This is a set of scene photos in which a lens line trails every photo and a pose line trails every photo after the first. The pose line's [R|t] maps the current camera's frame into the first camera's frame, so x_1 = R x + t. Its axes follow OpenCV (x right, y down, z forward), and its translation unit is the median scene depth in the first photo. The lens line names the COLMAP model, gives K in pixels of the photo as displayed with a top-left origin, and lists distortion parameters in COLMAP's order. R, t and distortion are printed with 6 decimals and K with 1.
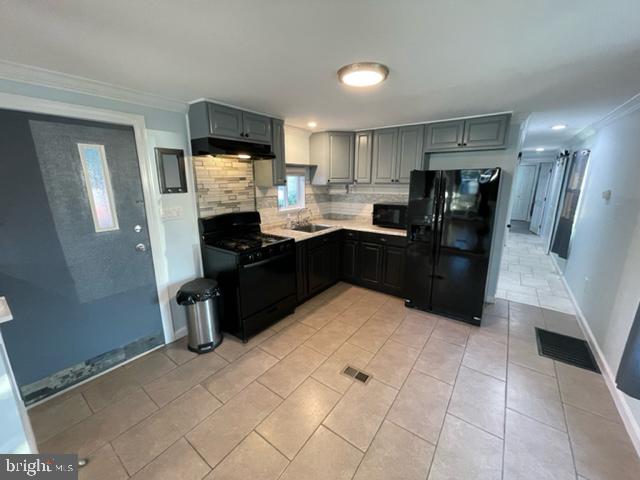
lens RADIAL K [[258.9, 0, 320.0], [0, 258.9, 240.0], [0, 0, 1]] dist [0.001886, 0.000966]
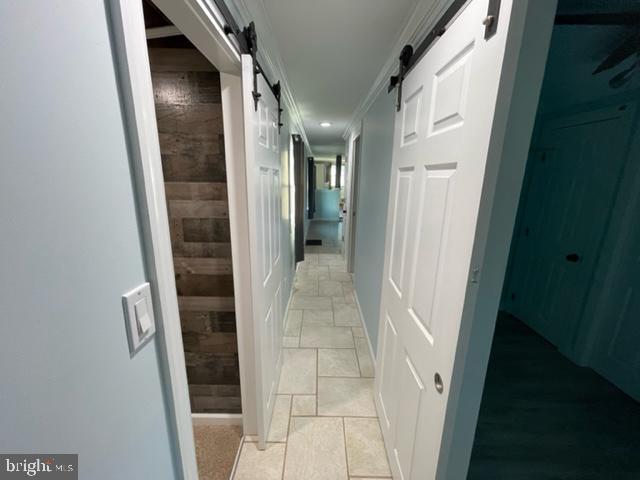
lens RADIAL K [[258.9, 0, 320.0], [0, 258.9, 240.0], [0, 0, 1]] dist [0.001886, 0.000966]
pose [[-0.808300, 0.131540, -0.573888, 1.463573], [-0.146188, 0.899361, 0.412042, -0.403070], [0.570333, 0.416949, -0.707724, 1.758480]]
